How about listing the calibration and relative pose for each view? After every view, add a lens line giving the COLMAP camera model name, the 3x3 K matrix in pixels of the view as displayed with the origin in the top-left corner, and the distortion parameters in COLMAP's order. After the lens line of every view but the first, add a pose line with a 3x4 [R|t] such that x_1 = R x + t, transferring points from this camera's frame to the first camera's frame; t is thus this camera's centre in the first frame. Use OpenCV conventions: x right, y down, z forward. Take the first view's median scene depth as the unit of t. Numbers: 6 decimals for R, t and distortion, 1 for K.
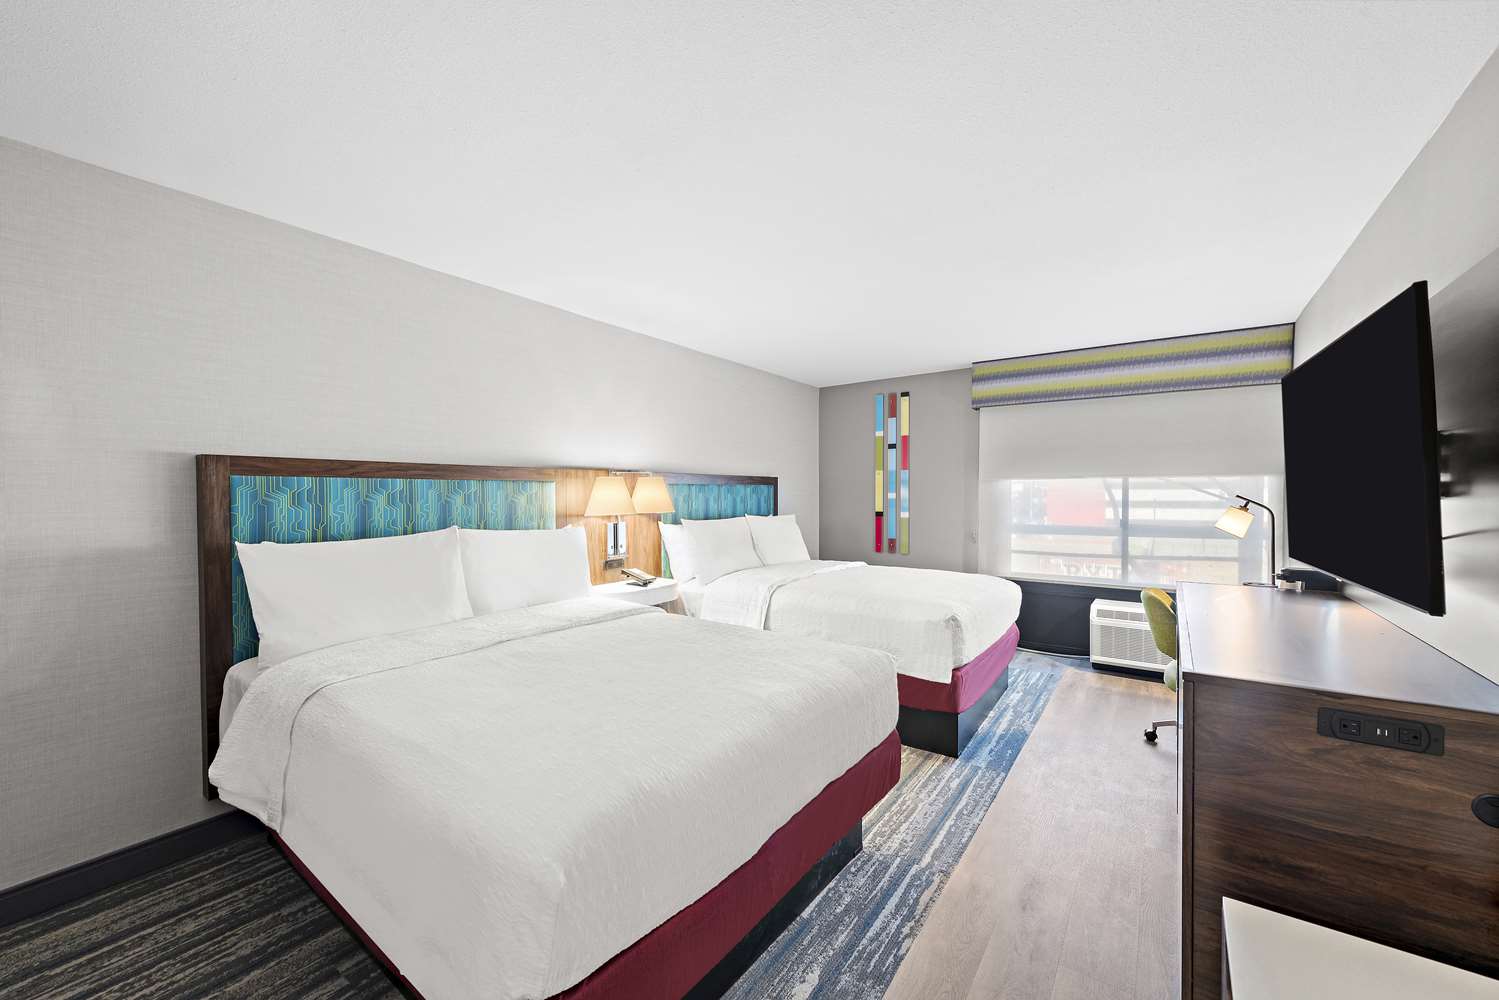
lens RADIAL K [[584.6, 0, 740.2], [0, 584.6, 501.2], [0, 0, 1]] dist [-0.001059, -0.001082]
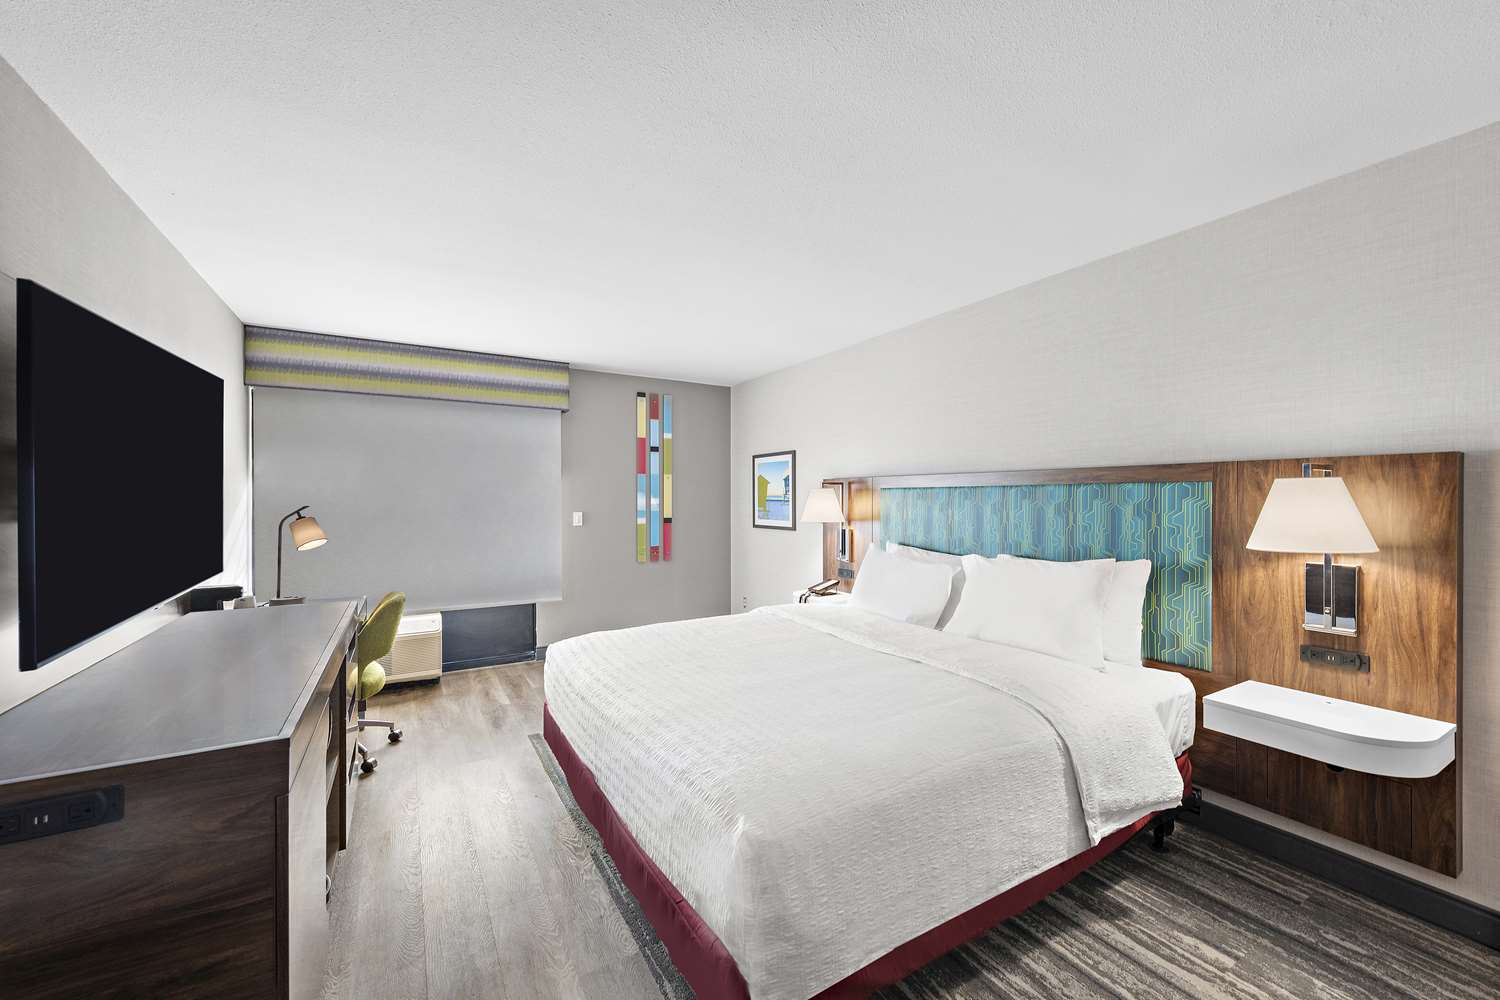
lens RADIAL K [[585.0, 0, 742.2], [0, 585.0, 503.7], [0, 0, 1]] dist [-0.001059, -0.001082]
pose [[-0.402623, -0.005095, -0.915352, 0.671496], [-0.016228, 0.999867, 0.001573, -0.005173], [0.915222, 0.015488, -0.402652, 0.962128]]
